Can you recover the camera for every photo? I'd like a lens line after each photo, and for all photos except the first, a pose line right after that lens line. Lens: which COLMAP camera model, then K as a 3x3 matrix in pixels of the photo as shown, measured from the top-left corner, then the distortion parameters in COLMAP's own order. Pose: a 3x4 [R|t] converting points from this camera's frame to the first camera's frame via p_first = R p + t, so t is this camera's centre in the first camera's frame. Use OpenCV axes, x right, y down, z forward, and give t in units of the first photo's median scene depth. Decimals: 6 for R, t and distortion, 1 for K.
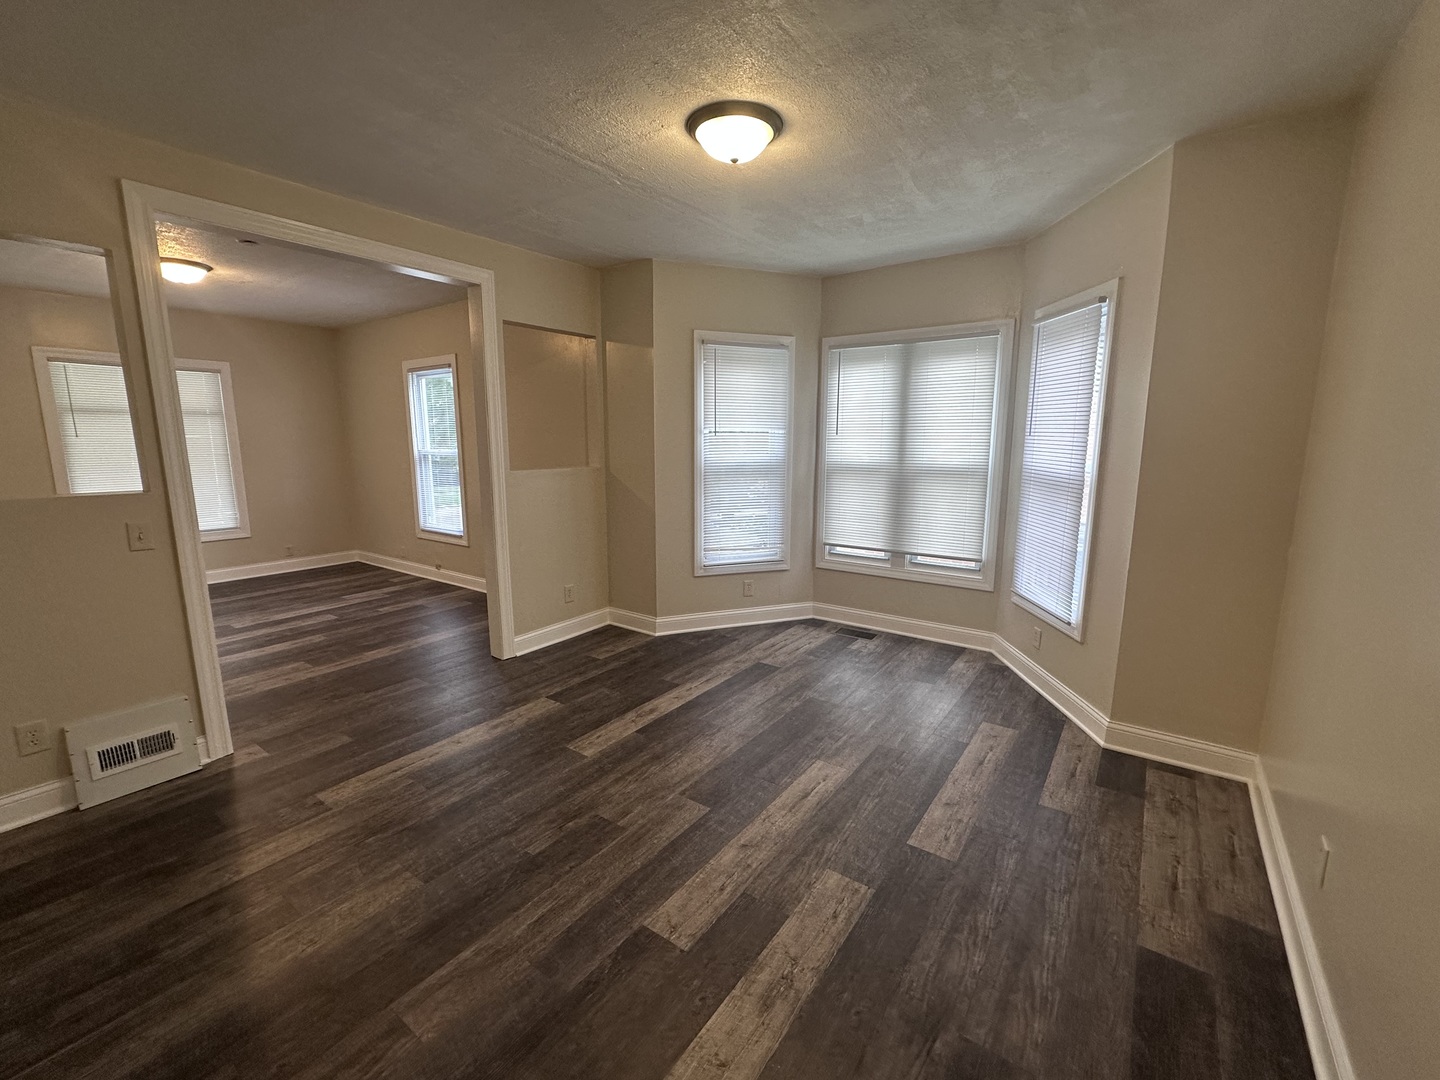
lens RADIAL K [[614.4, 0, 719.2], [0, 614.4, 538.6], [0, 0, 1]] dist [-0.000944, -0.000135]
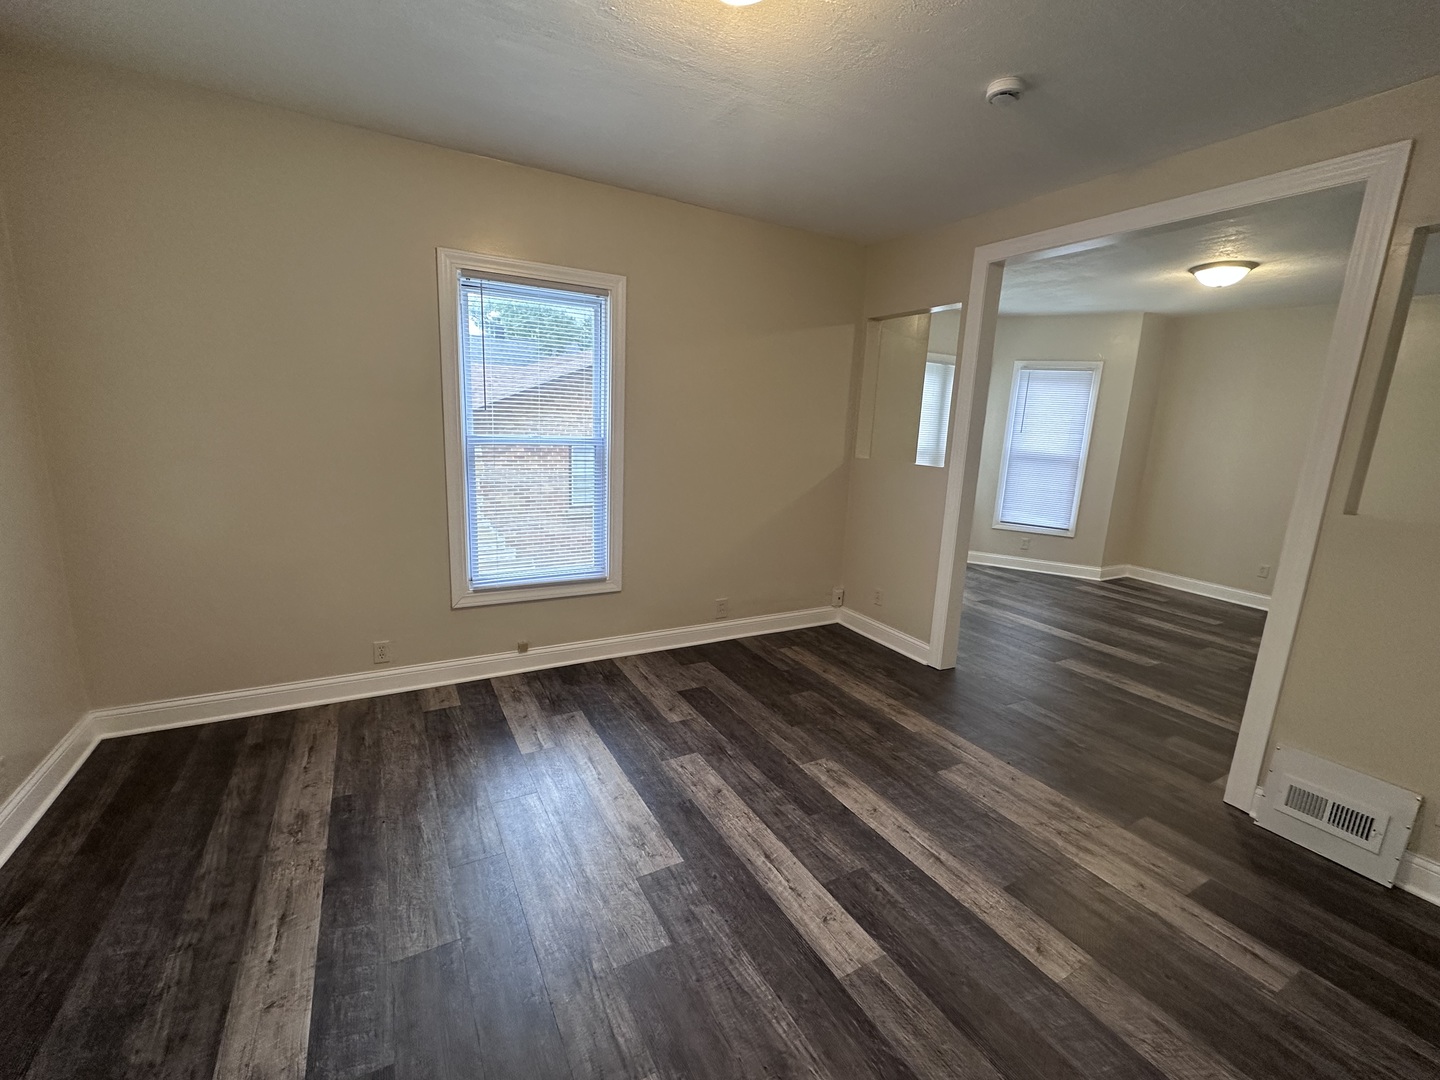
lens RADIAL K [[614.4, 0, 724.0], [0, 614.4, 544.9], [0, 0, 1]] dist [-0.000944, -0.000135]
pose [[0.418541, -0.167303, 0.892655, -1.188066], [0.106997, 0.985125, 0.134466, -0.138200], [-0.901873, 0.039232, 0.430216, 0.820377]]
